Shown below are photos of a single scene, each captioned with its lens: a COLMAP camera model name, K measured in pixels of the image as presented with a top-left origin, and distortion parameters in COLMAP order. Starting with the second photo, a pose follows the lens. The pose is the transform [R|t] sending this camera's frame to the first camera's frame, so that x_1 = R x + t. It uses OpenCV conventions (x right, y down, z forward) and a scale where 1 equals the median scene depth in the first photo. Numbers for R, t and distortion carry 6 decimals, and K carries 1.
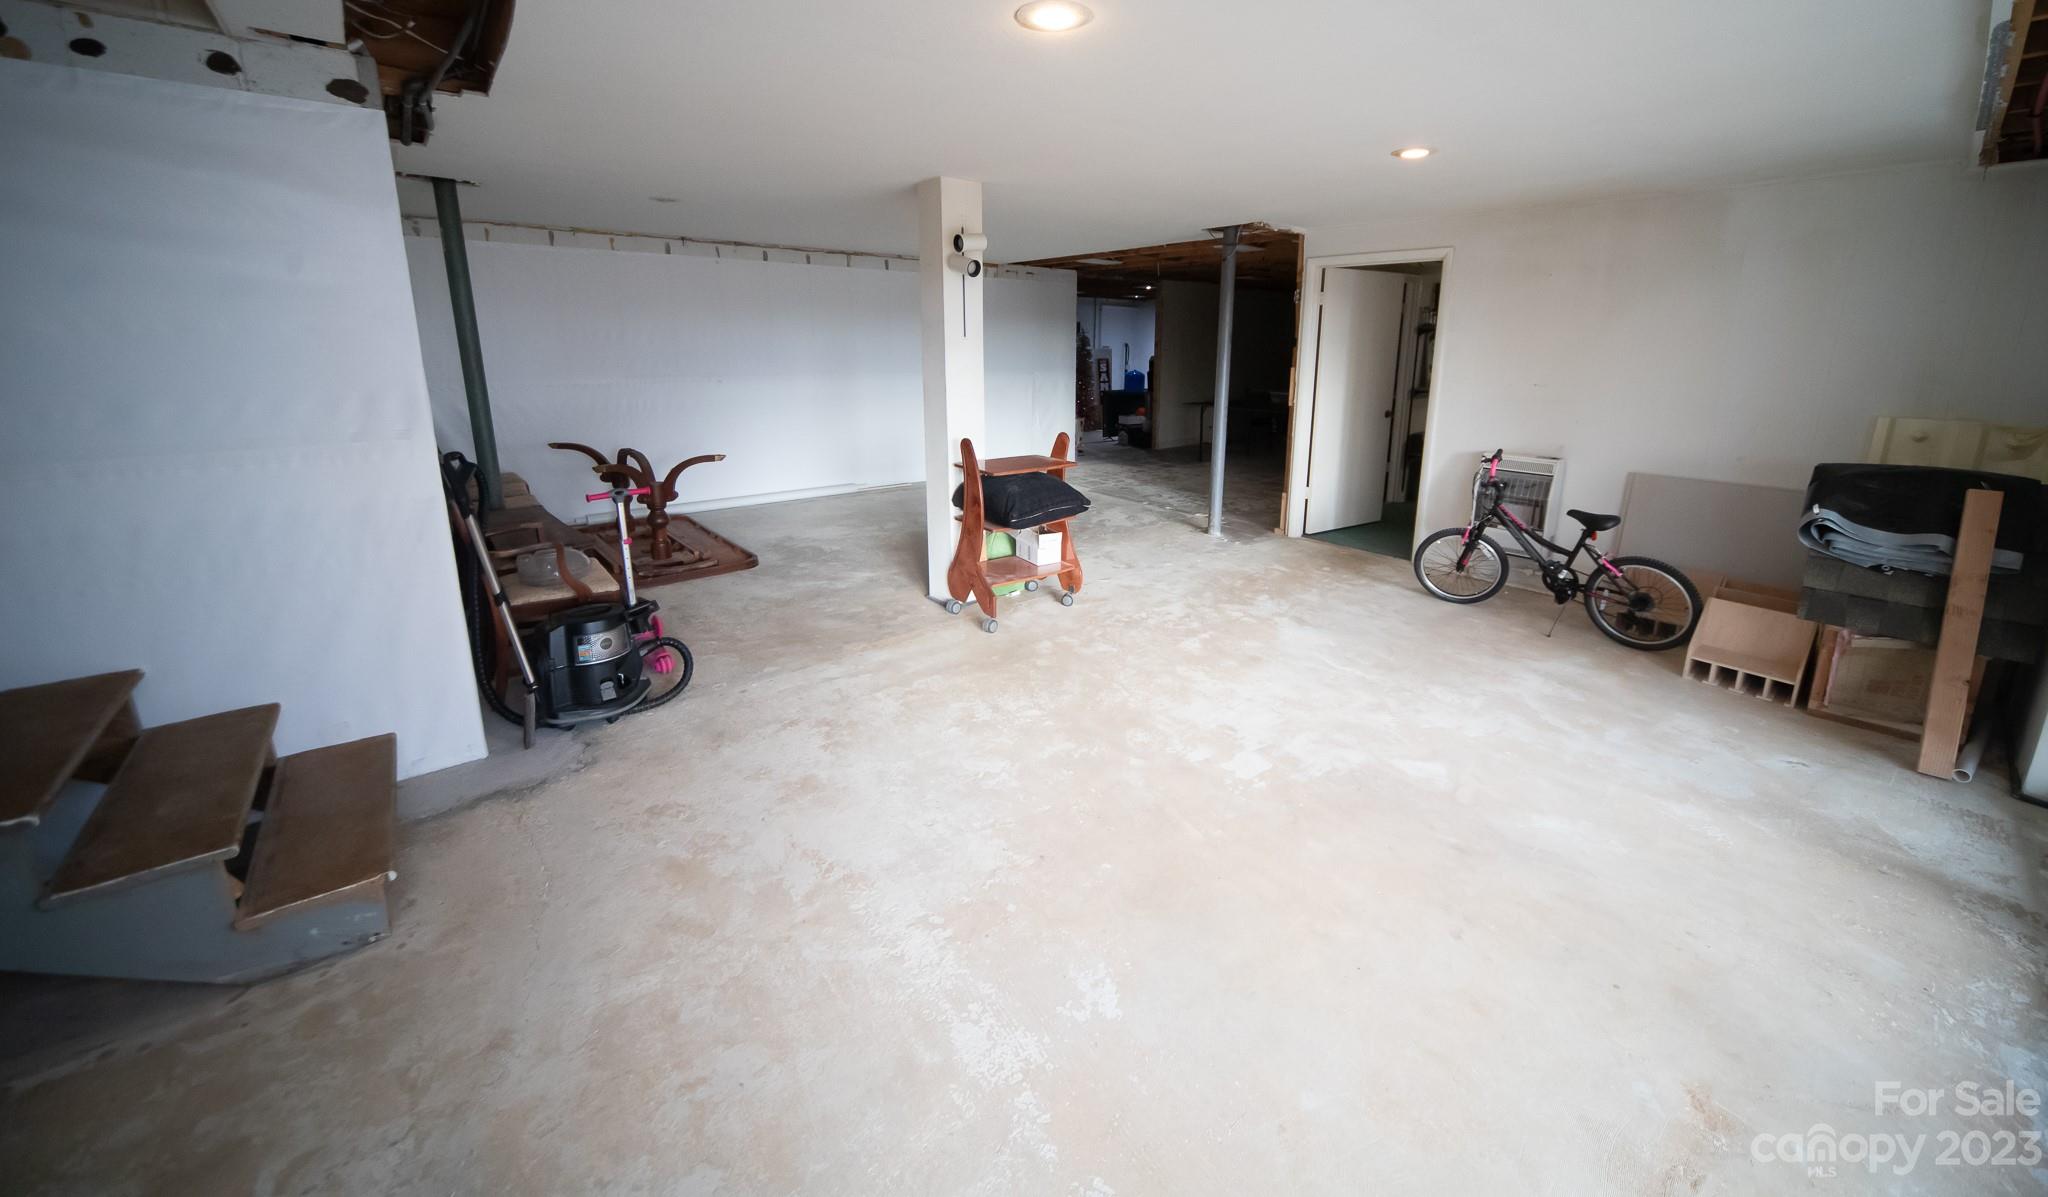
lens RADIAL K [[761.9, 0, 1050.3], [0, 761.9, 503.9], [0, 0, 1]] dist [-0.011733, 0.000285]
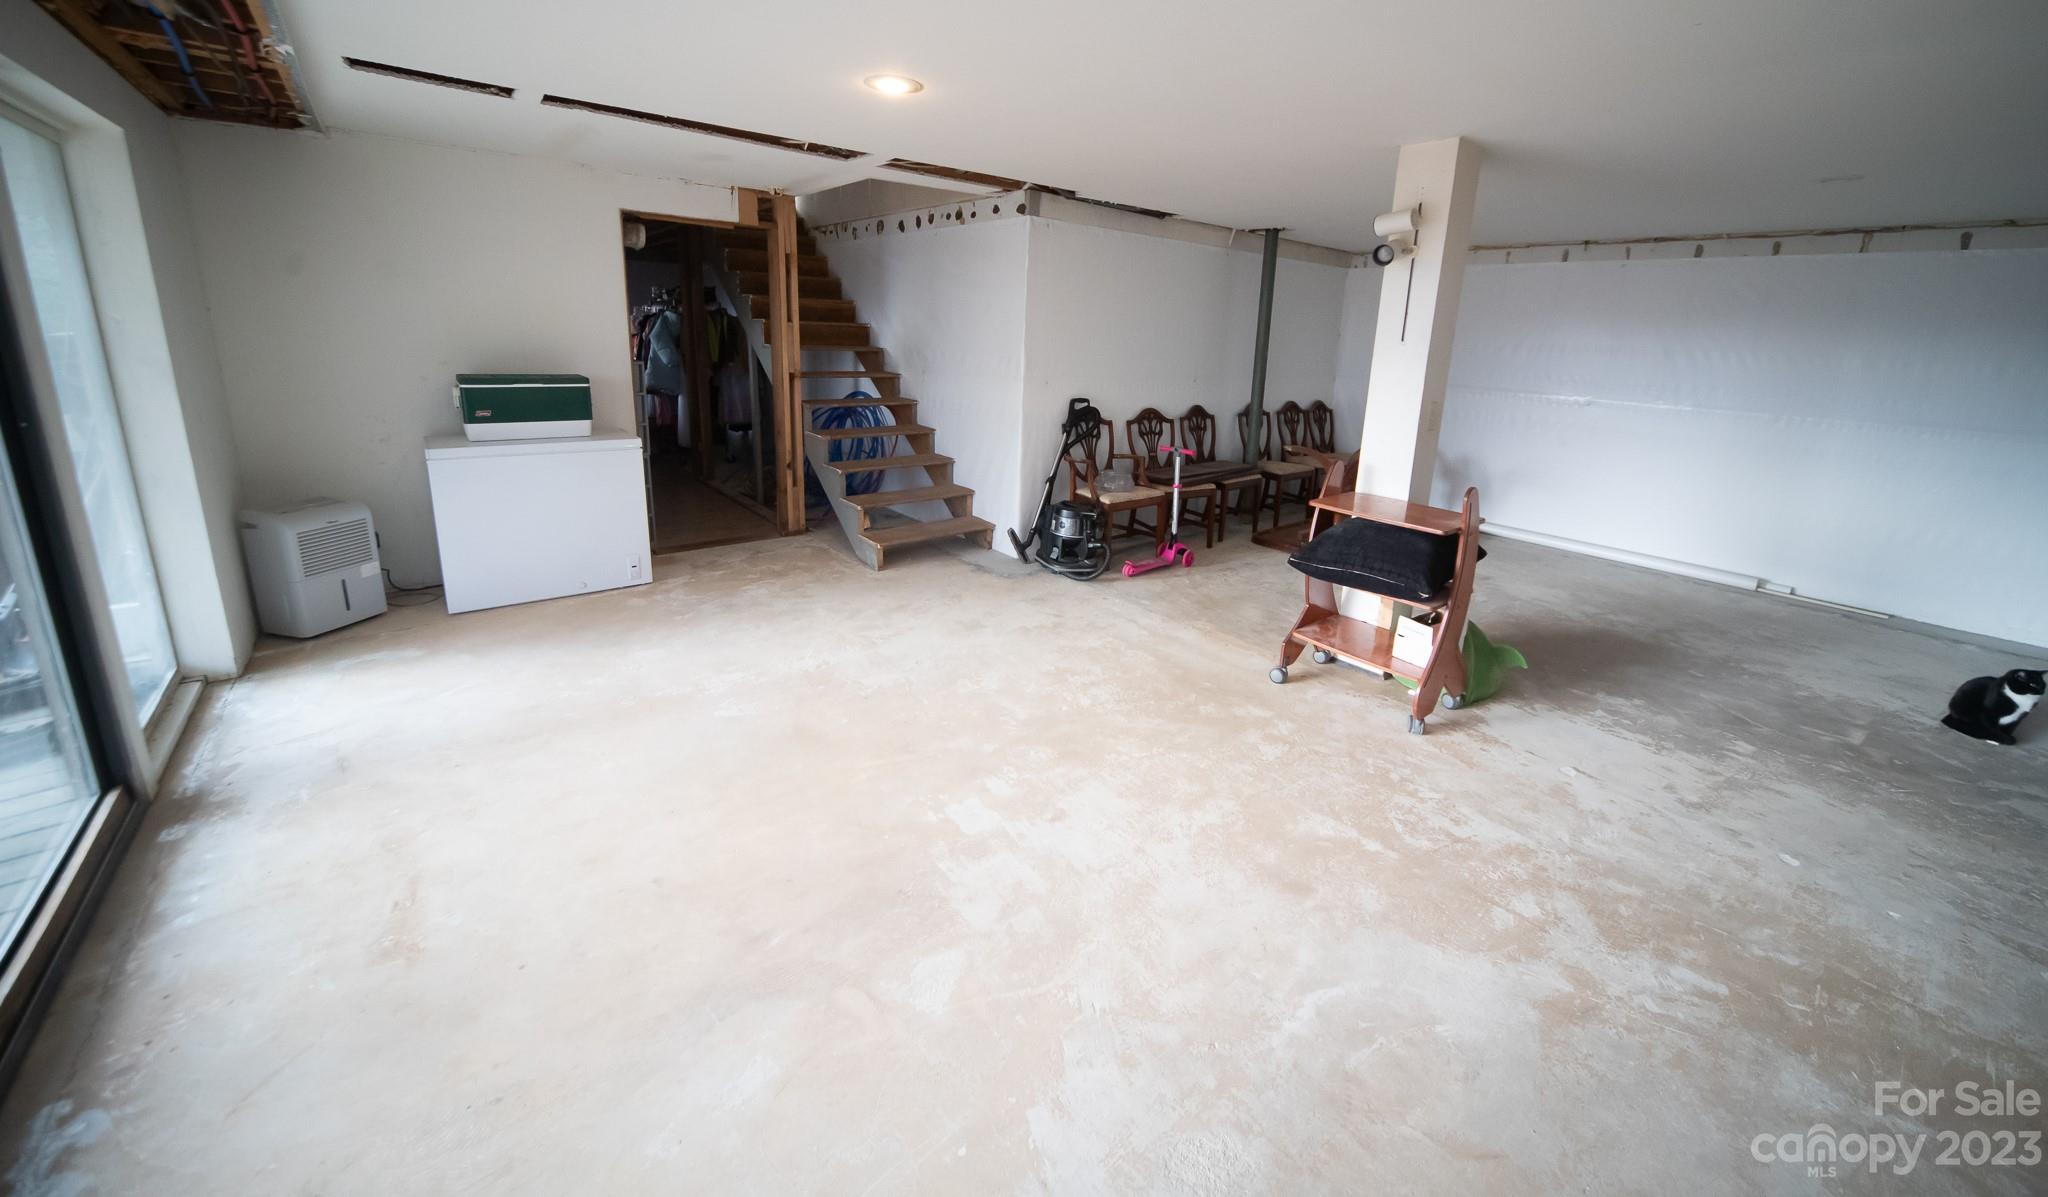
lens RADIAL K [[761.9, 0, 1056.0], [0, 761.9, 498.5], [0, 0, 1]] dist [-0.011733, 0.000285]
pose [[0.001347, 0.206770, -0.978389, 0.882627], [-0.249548, 0.947505, 0.199900, -0.167069], [0.968361, 0.243886, 0.052875, 0.820667]]
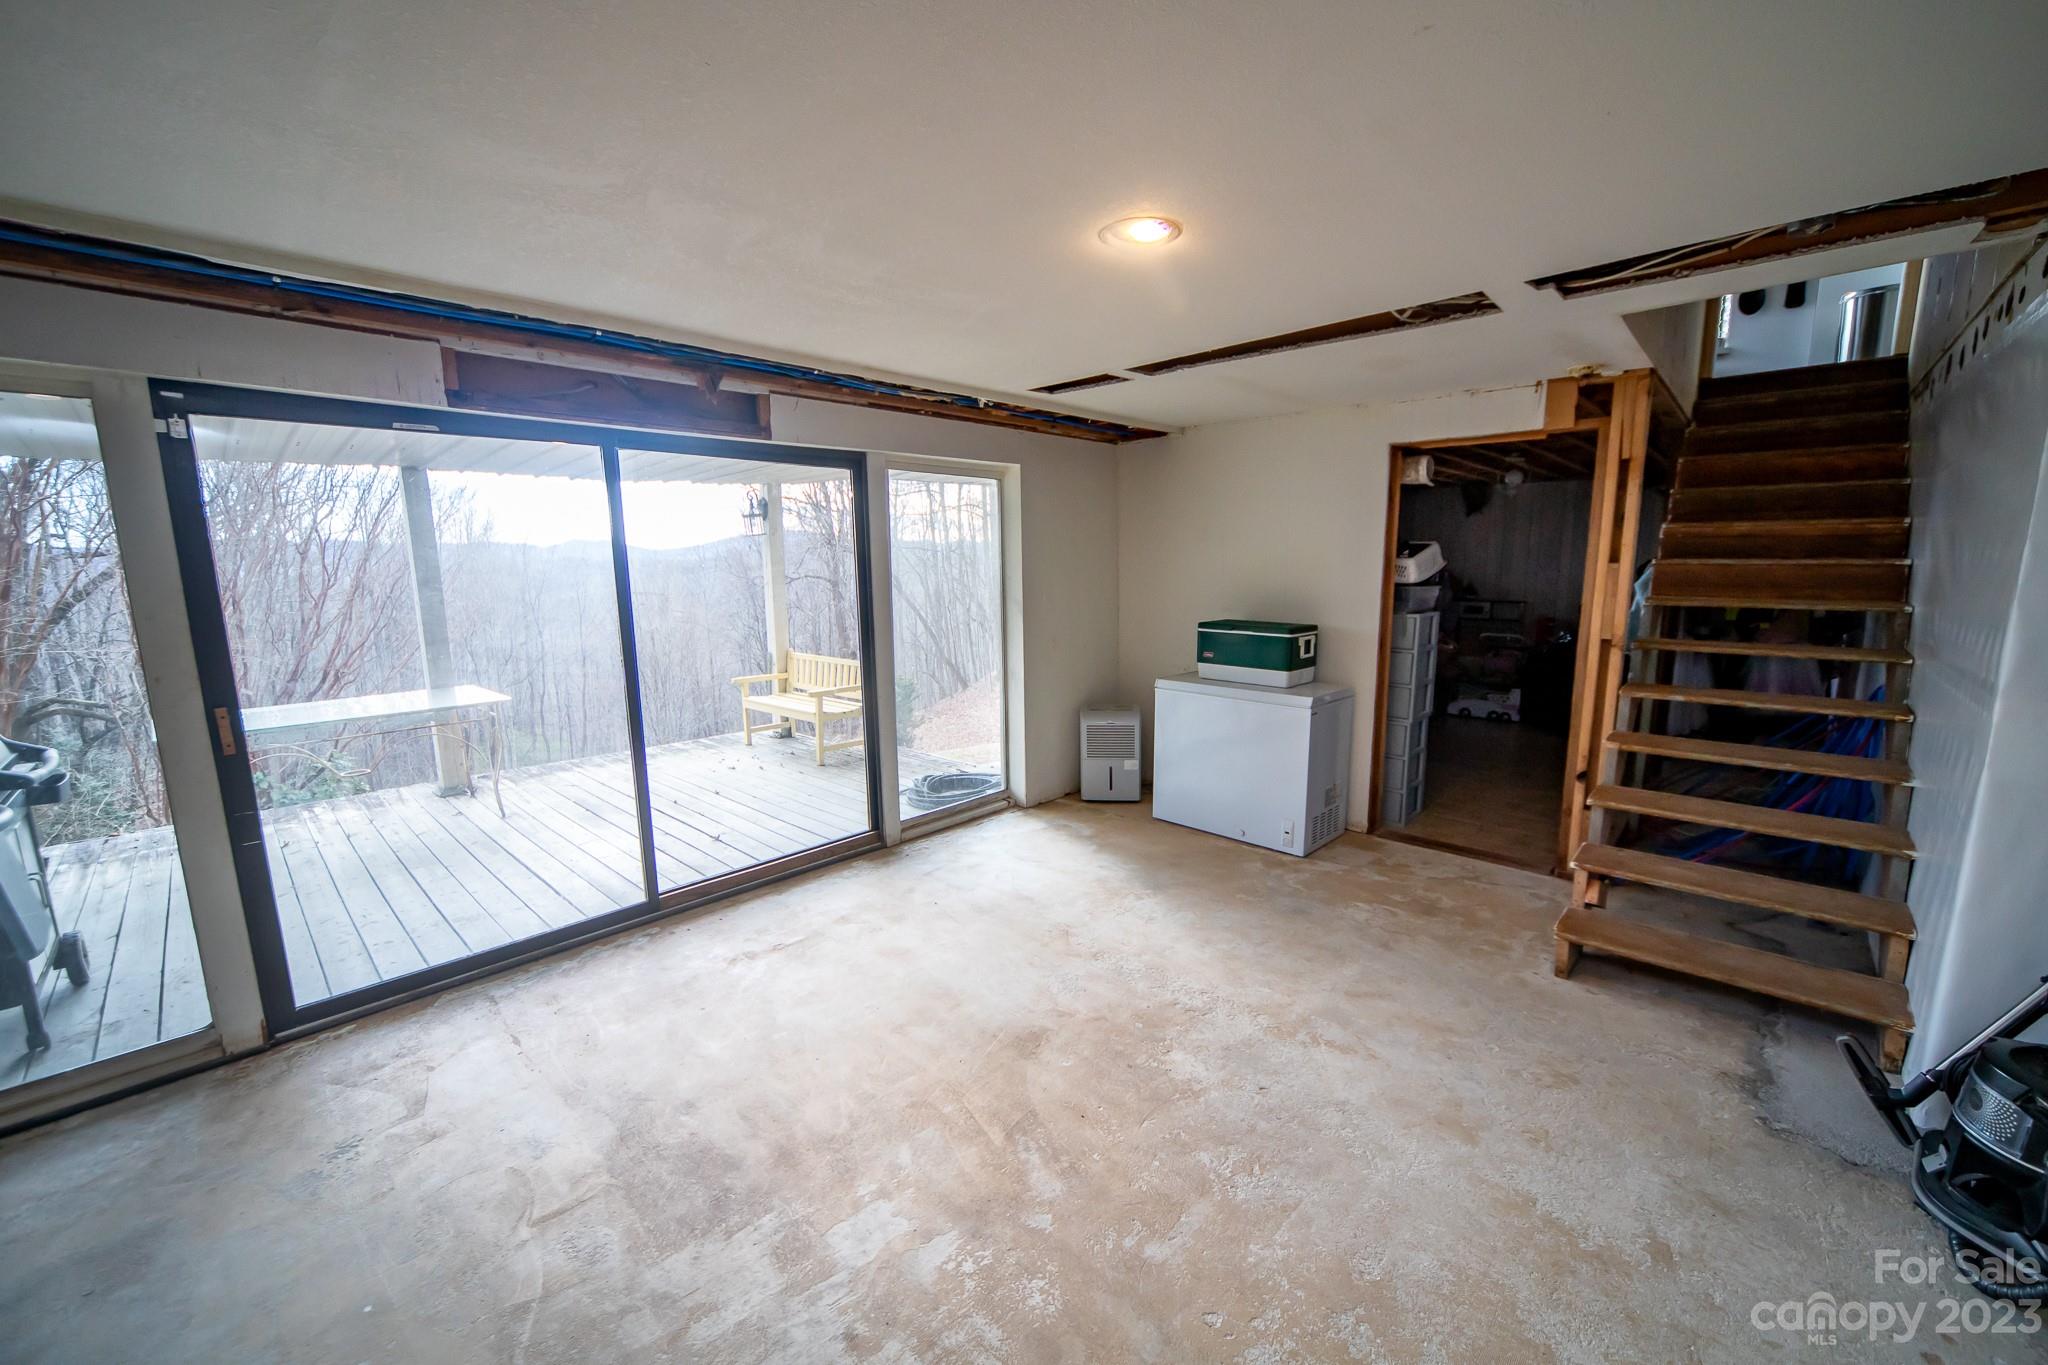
lens RADIAL K [[788.1, 0, 1031.1], [0, 788.1, 693.5], [0, 0, 1]] dist [-0.002325, -0.000203]
pose [[-0.993699, 0.017405, -0.110720, 0.160783], [-0.024938, 0.928770, 0.369816, -0.271176], [0.109271, 0.370247, -0.922484, 1.243443]]
